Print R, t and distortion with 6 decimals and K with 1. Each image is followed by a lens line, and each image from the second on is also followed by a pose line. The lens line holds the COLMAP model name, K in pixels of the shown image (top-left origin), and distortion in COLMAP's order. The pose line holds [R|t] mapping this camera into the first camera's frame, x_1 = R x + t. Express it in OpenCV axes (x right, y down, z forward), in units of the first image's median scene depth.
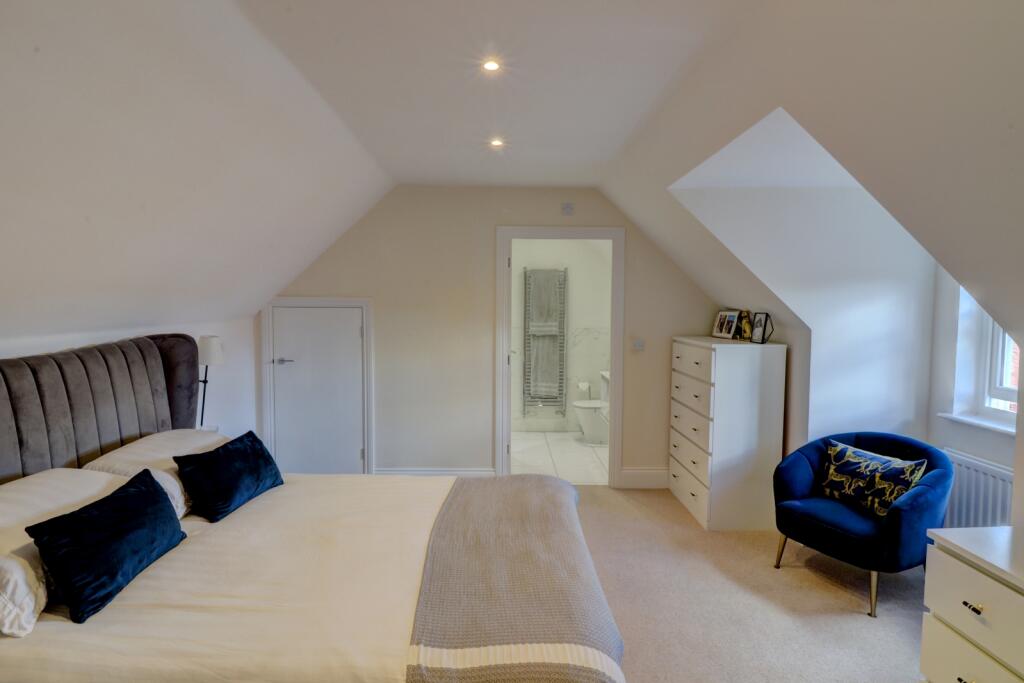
lens RADIAL K [[531.2, 0, 516.4], [0, 531.2, 332.6], [0, 0, 1]] dist [0.001410, -0.012945]
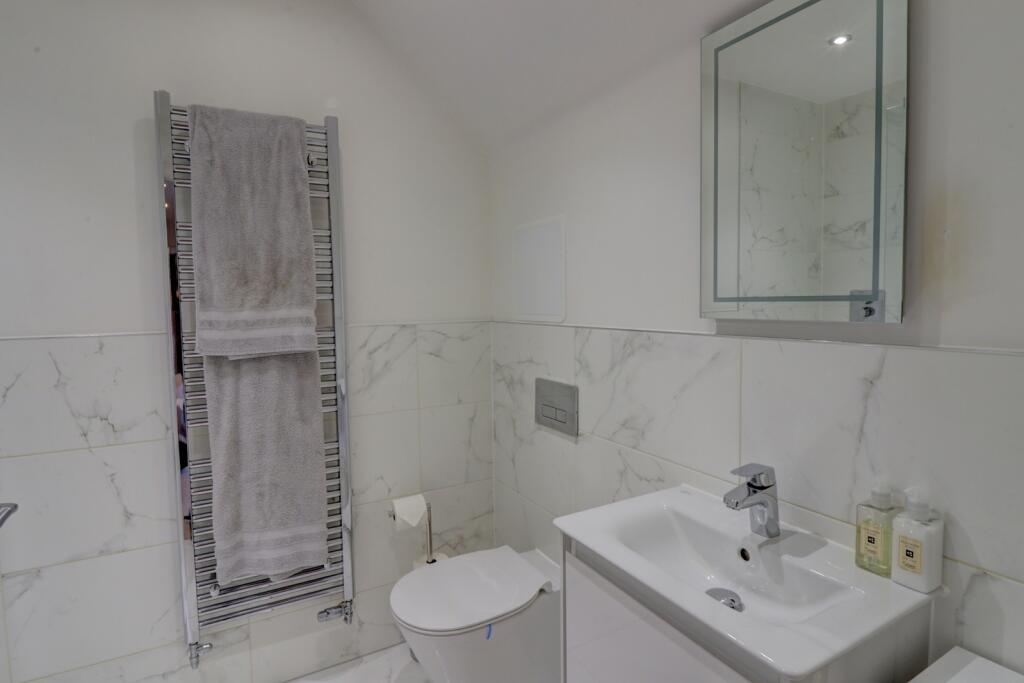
lens RADIAL K [[531.2, 0, 516.4], [0, 531.2, 332.6], [0, 0, 1]] dist [0.001410, -0.012945]
pose [[0.881681, -0.051510, 0.469026, 0.058014], [0.047153, 0.998666, 0.021038, -0.009378], [-0.469484, 0.003567, 0.882934, 0.993906]]
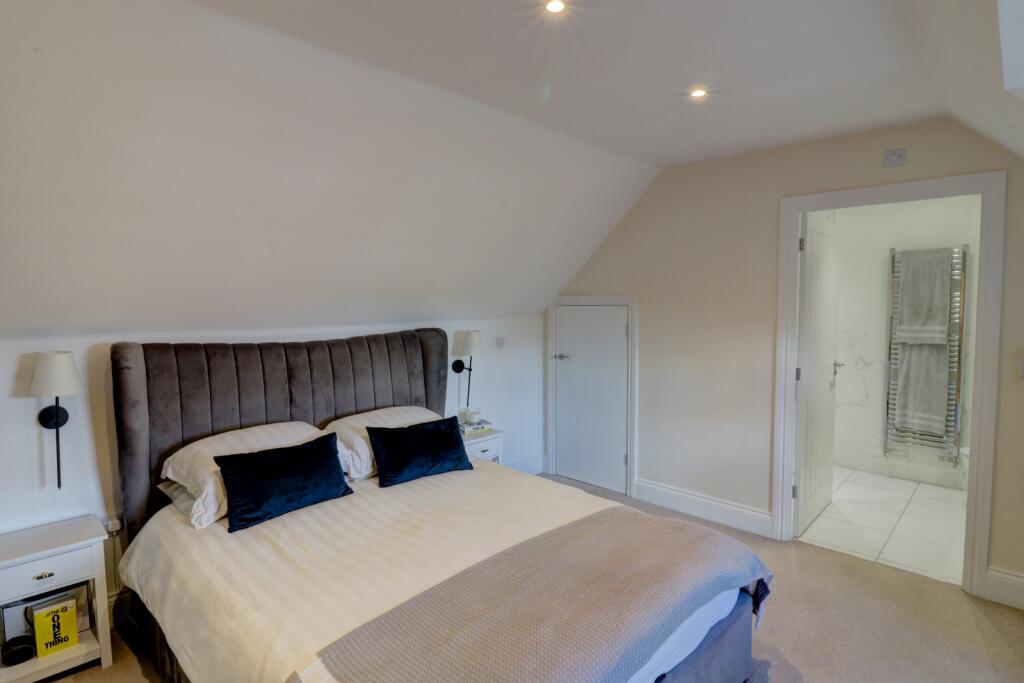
lens RADIAL K [[531.2, 0, 516.4], [0, 531.2, 332.6], [0, 0, 1]] dist [0.001410, -0.012945]
pose [[0.703937, 0.031280, -0.709573, 0.242118], [-0.029031, 0.999462, 0.015258, -0.007623], [0.709669, 0.009859, 0.704466, 0.190554]]
